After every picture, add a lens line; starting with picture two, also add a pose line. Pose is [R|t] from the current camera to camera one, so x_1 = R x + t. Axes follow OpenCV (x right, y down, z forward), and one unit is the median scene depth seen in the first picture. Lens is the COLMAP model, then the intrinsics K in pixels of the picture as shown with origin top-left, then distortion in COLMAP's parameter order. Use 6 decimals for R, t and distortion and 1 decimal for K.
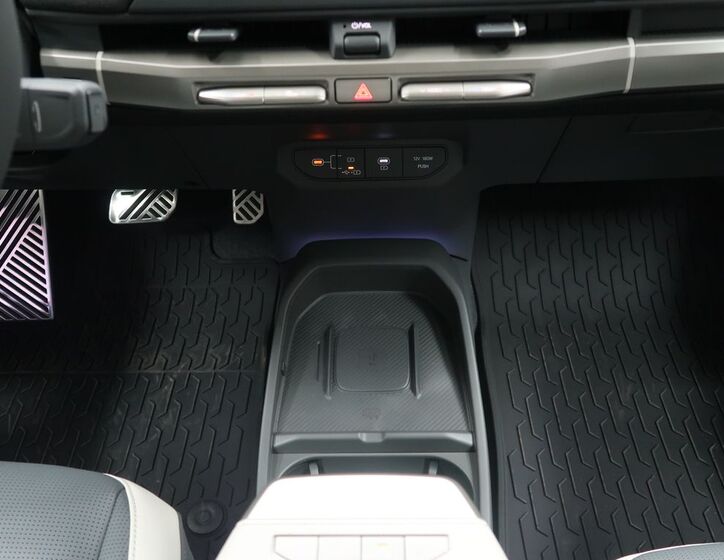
lens RADIAL K [[795.6, 0, 362.0], [0, 795.6, 280.0], [0, 0, 1]] dist [0.019992, 0.009839]
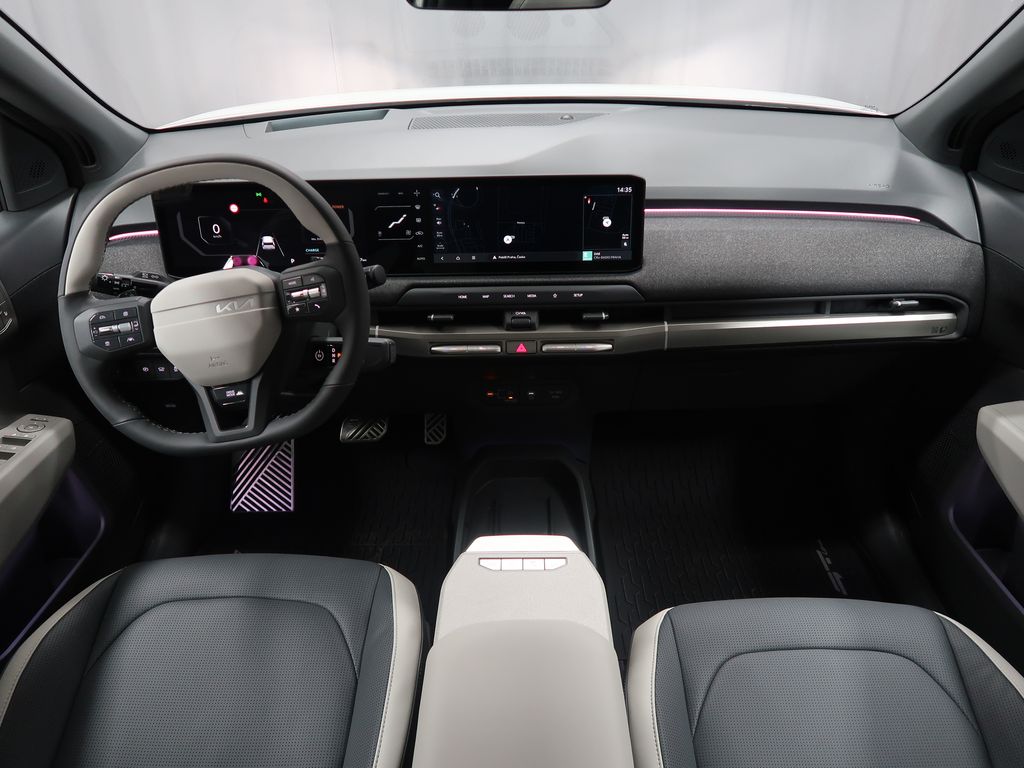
lens RADIAL K [[863.9, 0, 512.0], [0, 863.9, 384.0], [0, 0, 1]] dist [0.110673, 0.000191]
pose [[0.999846, 0.009070, 0.015033, -0.049035], [-0.005470, 0.974540, -0.224145, 0.288509], [-0.016684, 0.224028, 0.974440, -0.911129]]
